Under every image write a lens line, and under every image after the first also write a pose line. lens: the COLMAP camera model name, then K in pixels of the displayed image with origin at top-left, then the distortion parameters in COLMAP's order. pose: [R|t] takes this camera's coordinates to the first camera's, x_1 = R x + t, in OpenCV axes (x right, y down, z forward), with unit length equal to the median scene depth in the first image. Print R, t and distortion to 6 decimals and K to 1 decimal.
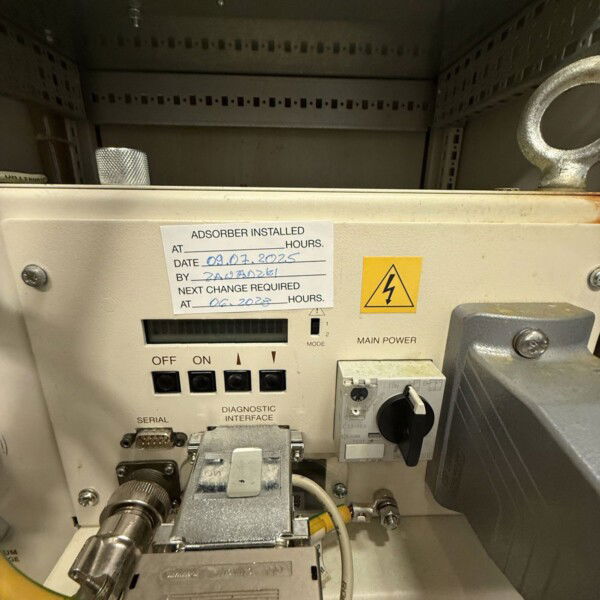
lens RADIAL K [[341.3, 0, 300.1], [0, 341.3, 300.5], [0, 0, 1]] dist [-0.007251, 0.003243]
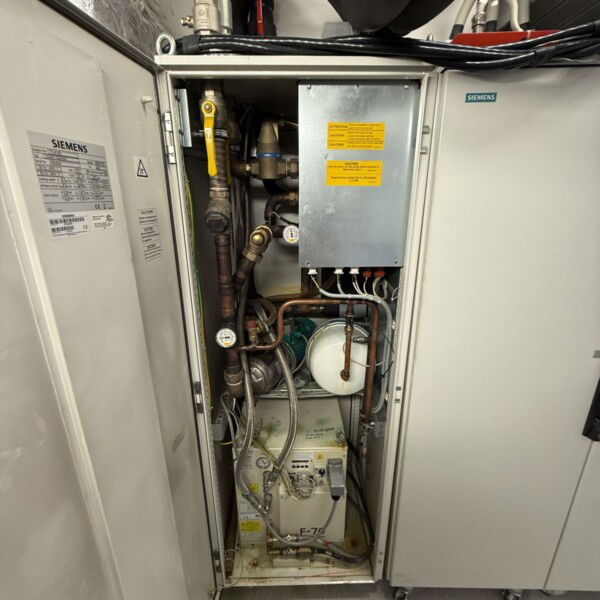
lens RADIAL K [[341.3, 0, 298.7], [0, 341.3, 303.0], [0, 0, 1]] dist [-0.007251, 0.003243]
pose [[0.999723, -0.004058, -0.023197, -0.063433], [0.004206, 0.999971, 0.006332, -3.923002], [0.023170, -0.006428, 0.999711, -7.503769]]
